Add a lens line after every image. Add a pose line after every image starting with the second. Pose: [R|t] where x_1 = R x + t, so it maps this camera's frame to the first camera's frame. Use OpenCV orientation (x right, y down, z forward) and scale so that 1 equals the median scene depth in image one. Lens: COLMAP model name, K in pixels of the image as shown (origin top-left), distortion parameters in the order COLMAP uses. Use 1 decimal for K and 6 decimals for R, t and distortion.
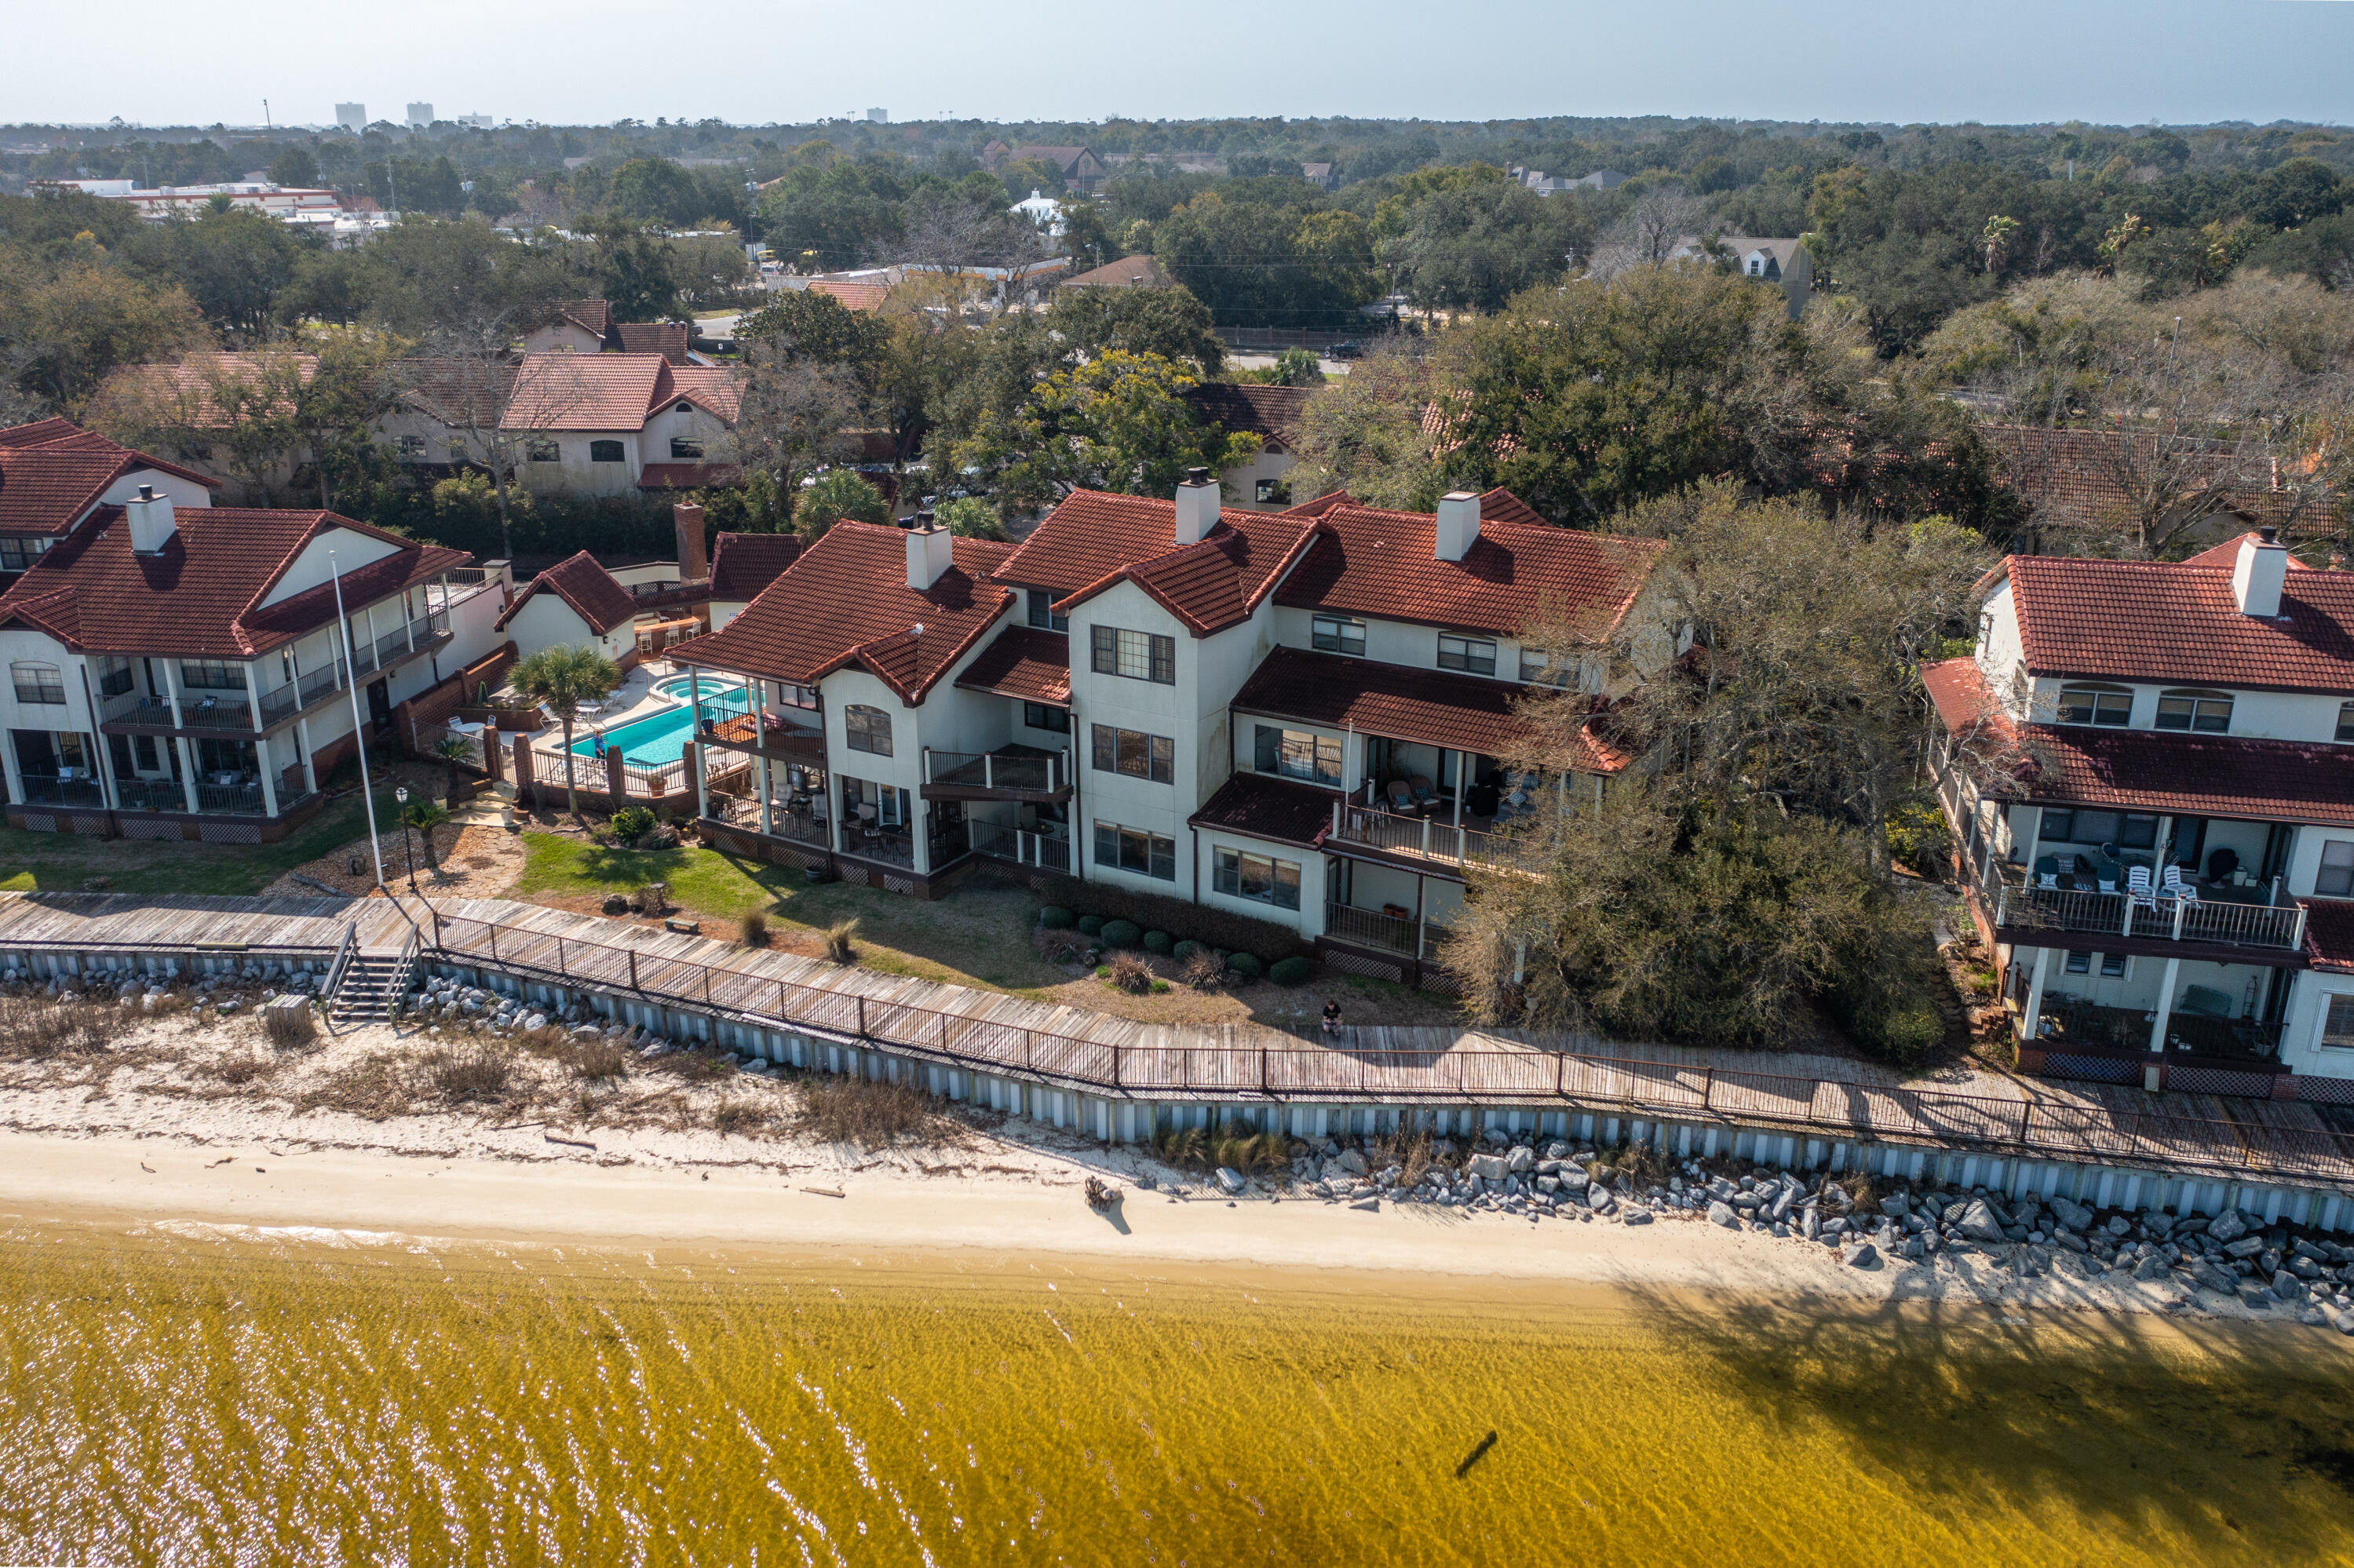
lens RADIAL K [[1900.3, 0, 1177.0], [0, 1900.3, 784.0], [0, 0, 1]] dist [-0.004610, 0.008776]
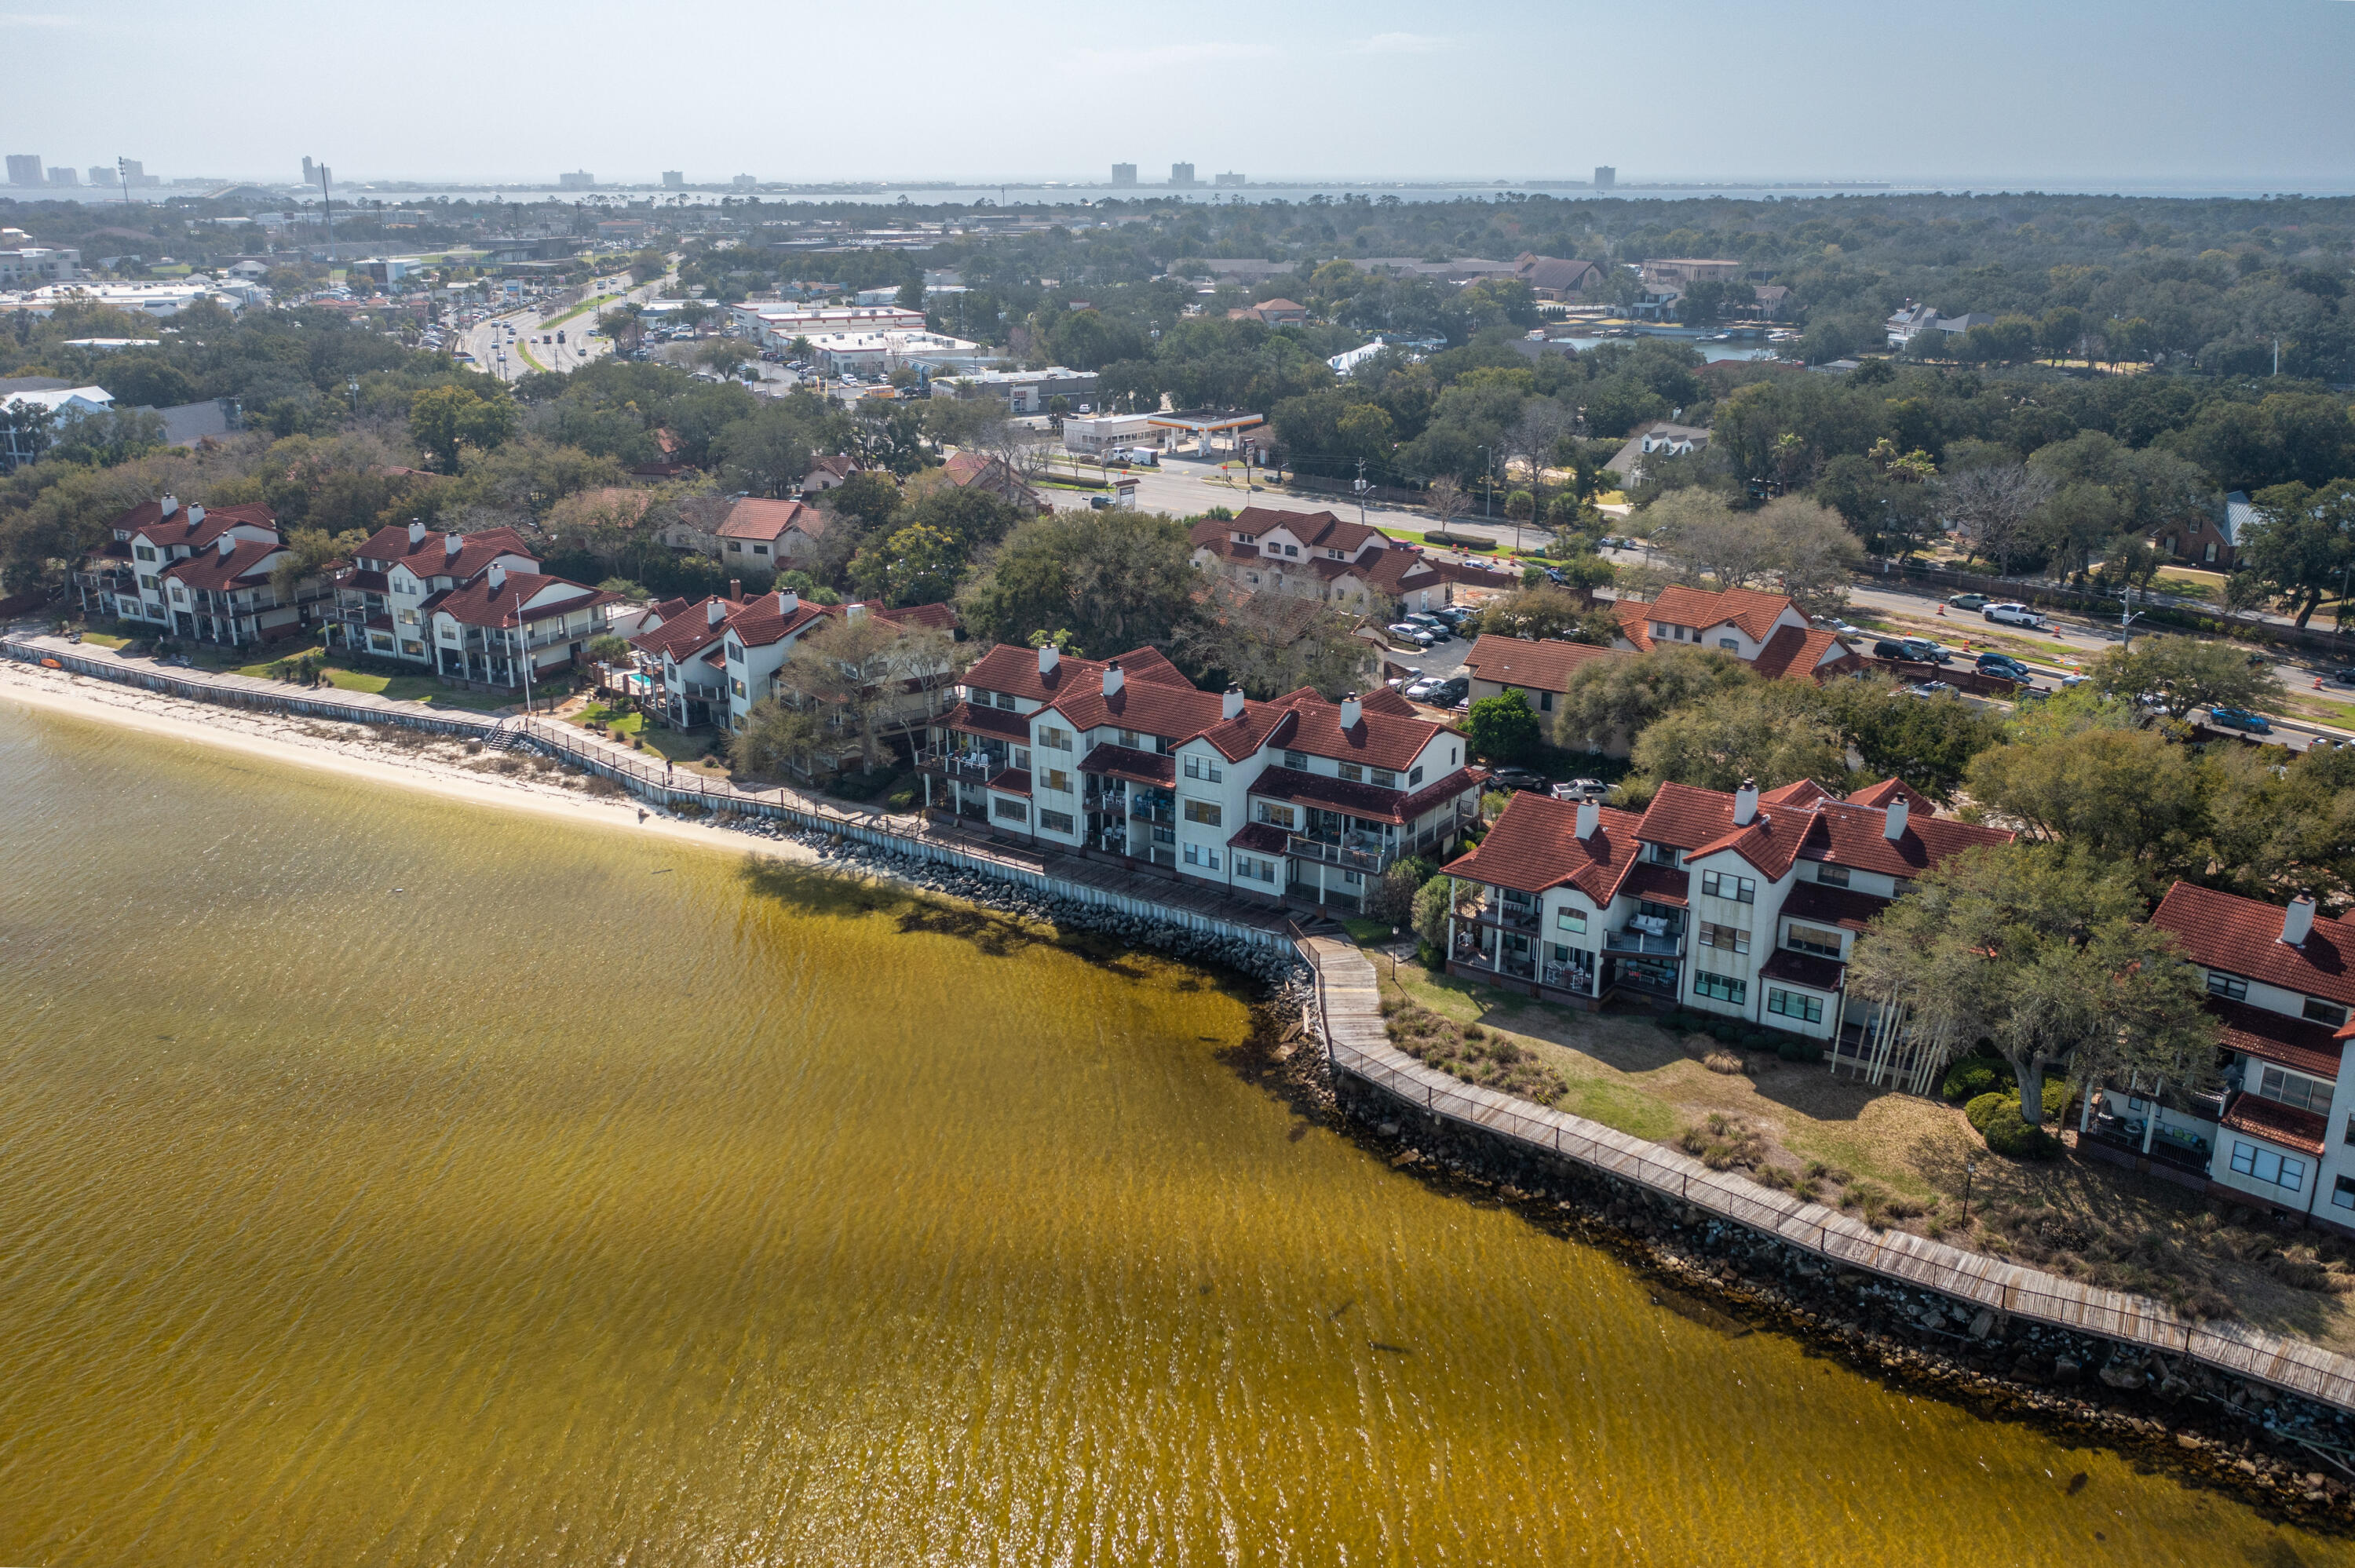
lens RADIAL K [[1901.1, 0, 1177.5], [0, 1901.1, 784.0], [0, 0, 1]] dist [-0.004610, 0.008776]
pose [[0.929532, 0.112815, -0.351059, 1.649144], [-0.120682, 0.992691, -0.000535, 0.049358], [0.348433, 0.042864, 0.936353, -1.455573]]
